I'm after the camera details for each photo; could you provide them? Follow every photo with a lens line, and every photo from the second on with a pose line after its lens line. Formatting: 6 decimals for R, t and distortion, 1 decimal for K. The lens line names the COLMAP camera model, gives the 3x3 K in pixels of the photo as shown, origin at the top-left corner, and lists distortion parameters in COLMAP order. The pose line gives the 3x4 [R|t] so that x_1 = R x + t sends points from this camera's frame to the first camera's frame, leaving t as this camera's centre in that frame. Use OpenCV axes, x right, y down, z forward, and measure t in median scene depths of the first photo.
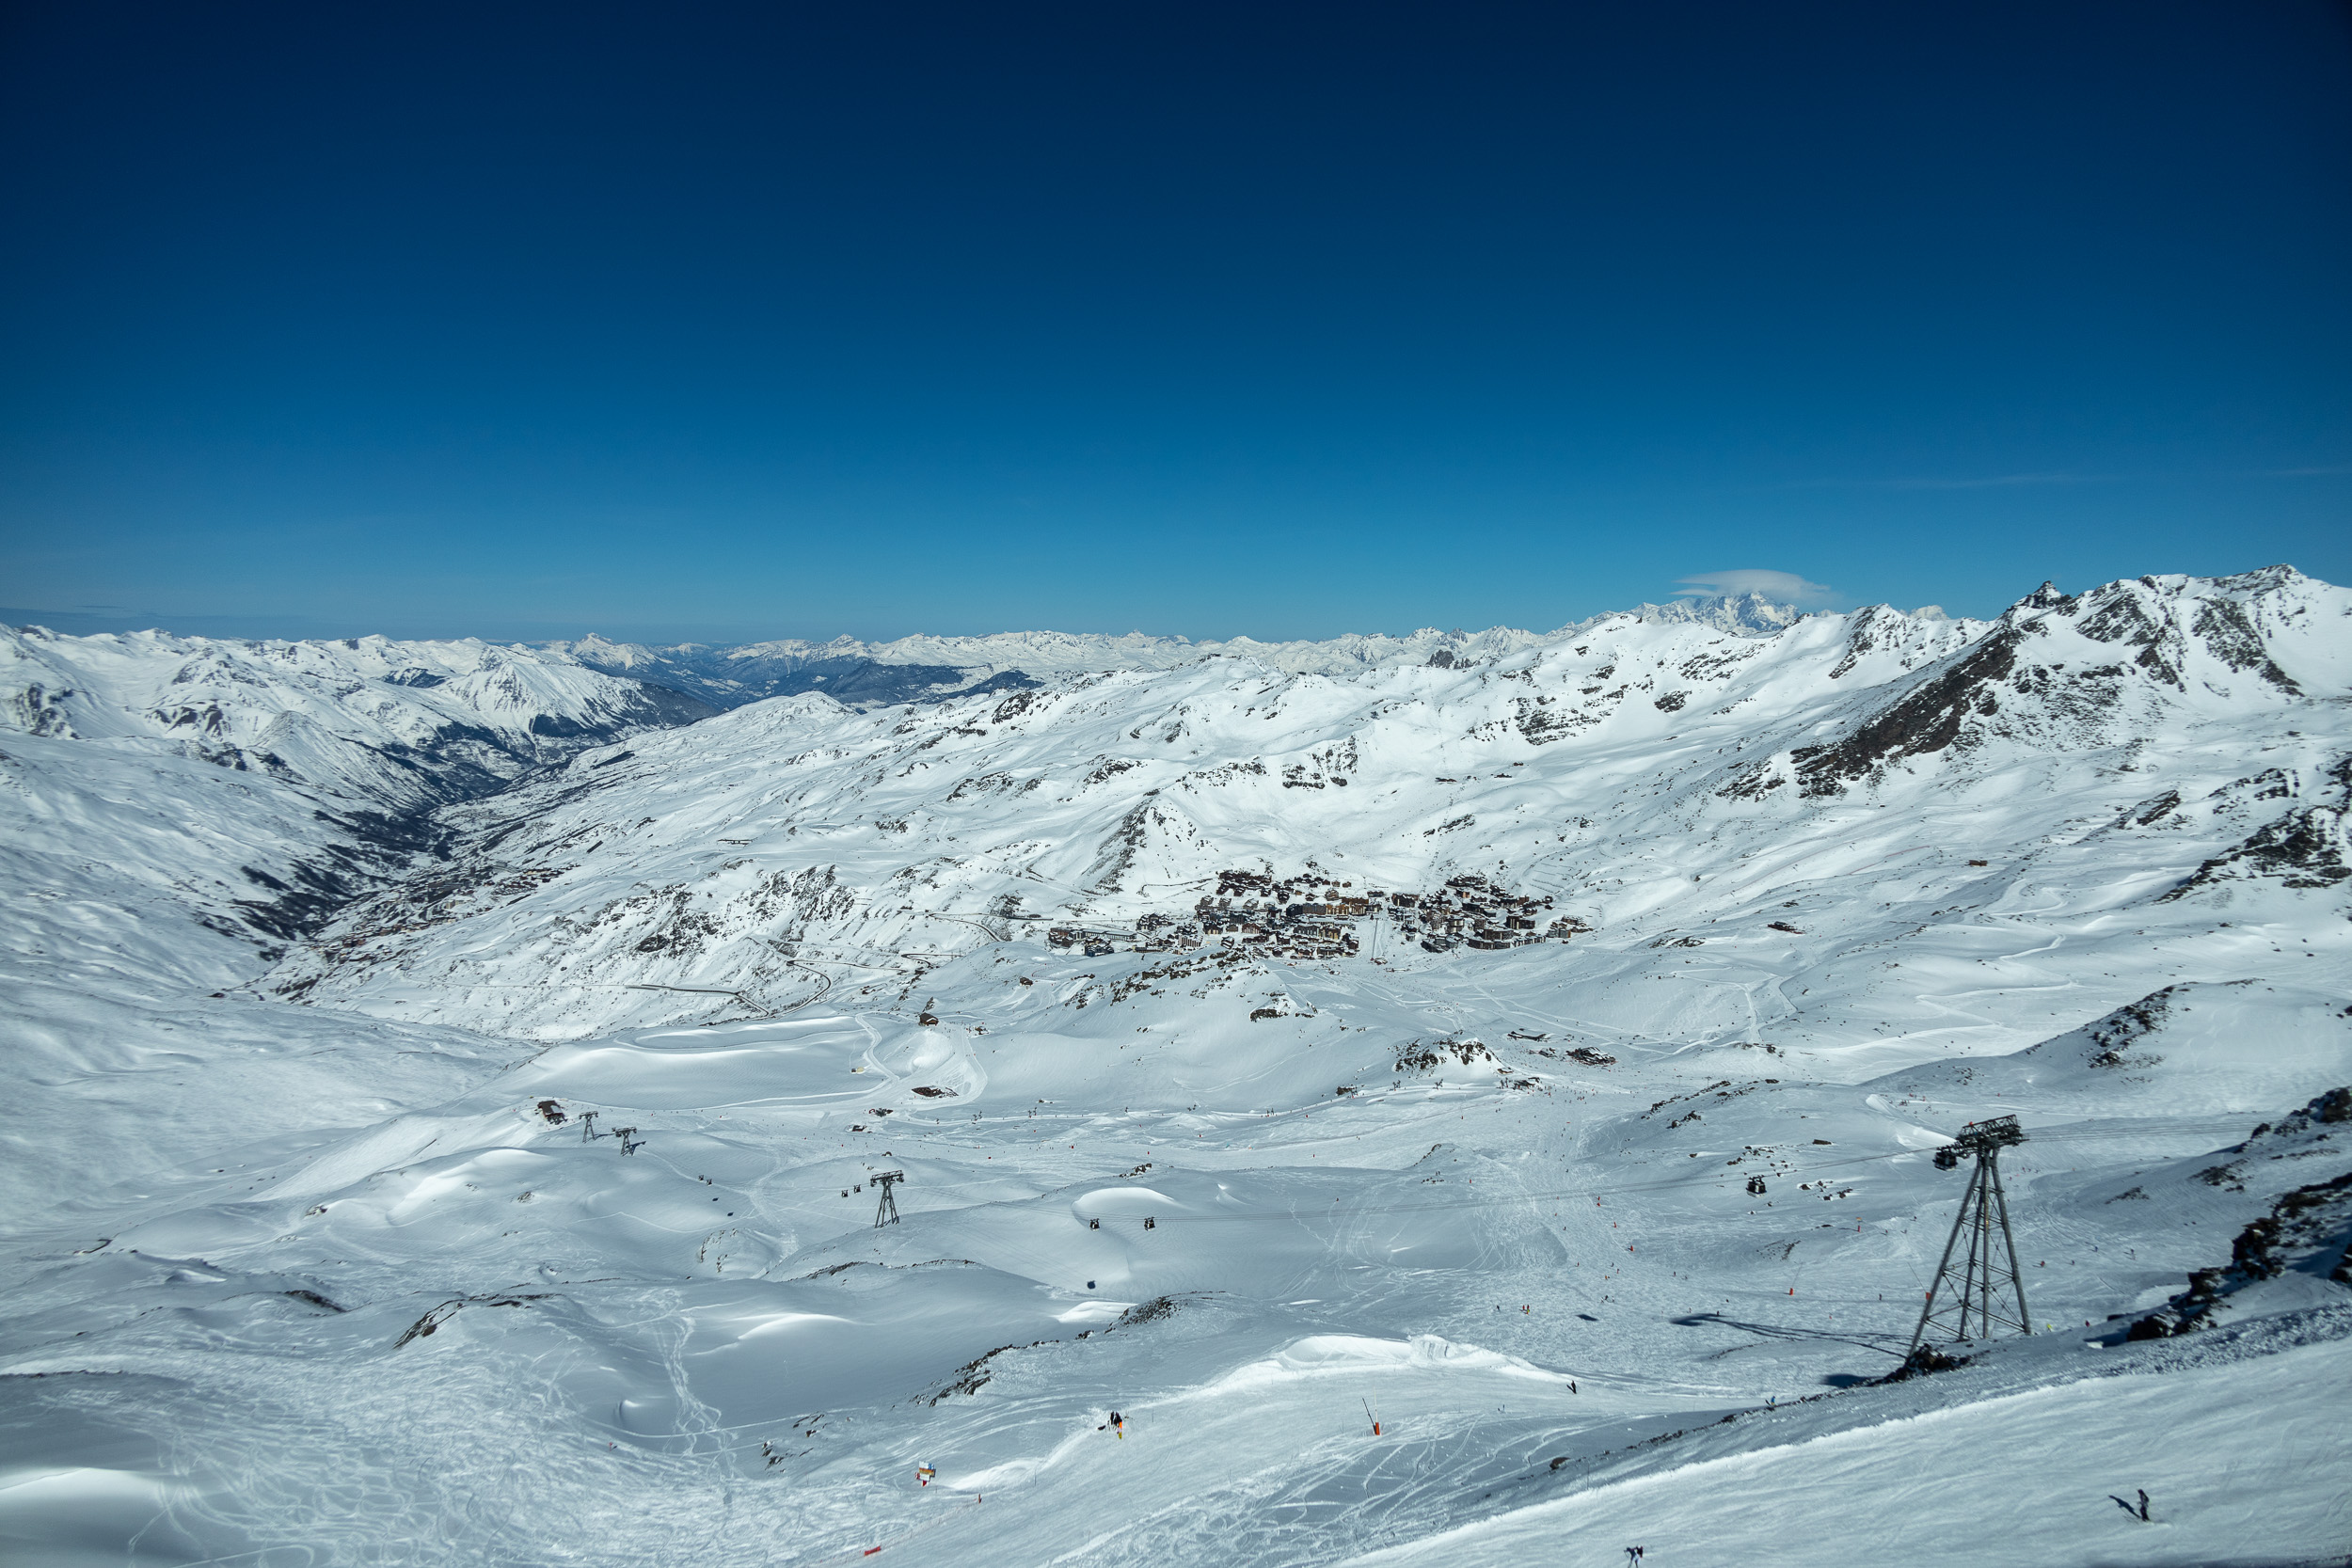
lens RADIAL K [[1594.7, 0, 1179.0], [0, 1594.7, 776.7], [0, 0, 1]] dist [0.042172, -0.001496]
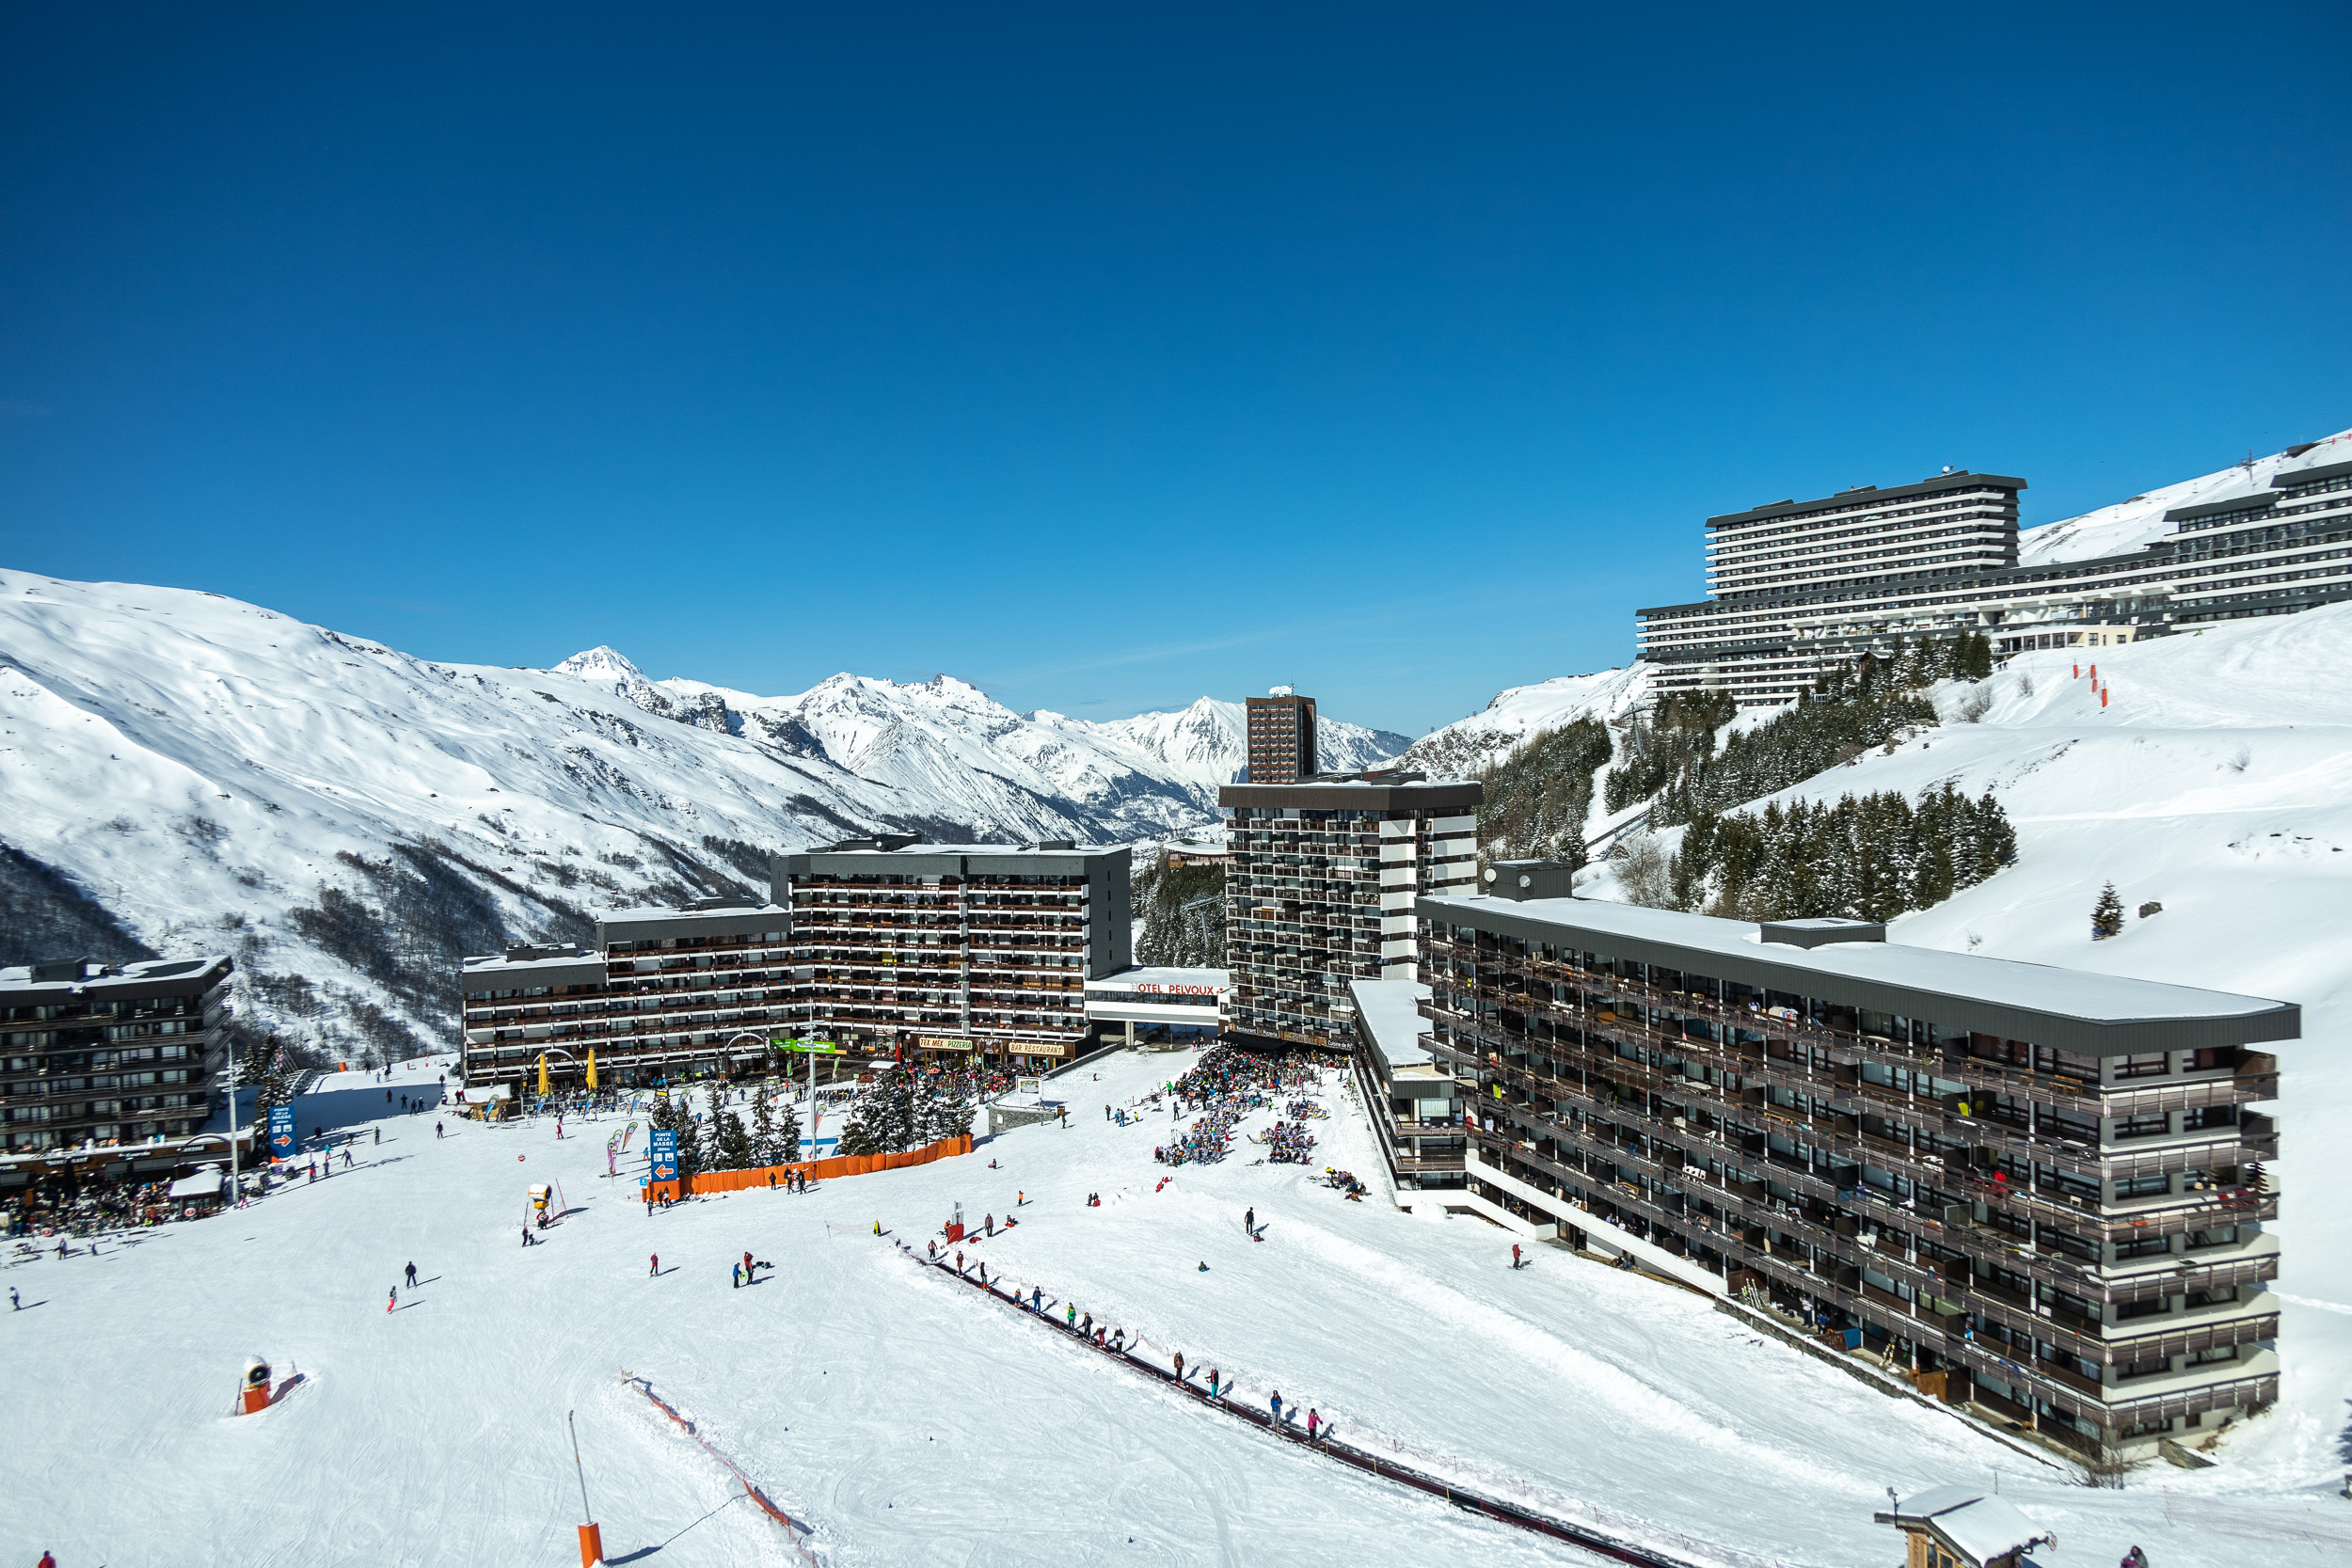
lens RADIAL K [[1594.7, 0, 1177.0], [0, 1594.7, 785.7], [0, 0, 1]] dist [0.042172, -0.001496]
pose [[0.921402, -0.025190, -0.387794, -0.174842], [-0.006342, 0.996789, -0.079817, 0.027759], [0.388559, 0.076003, 0.918284, 0.393004]]
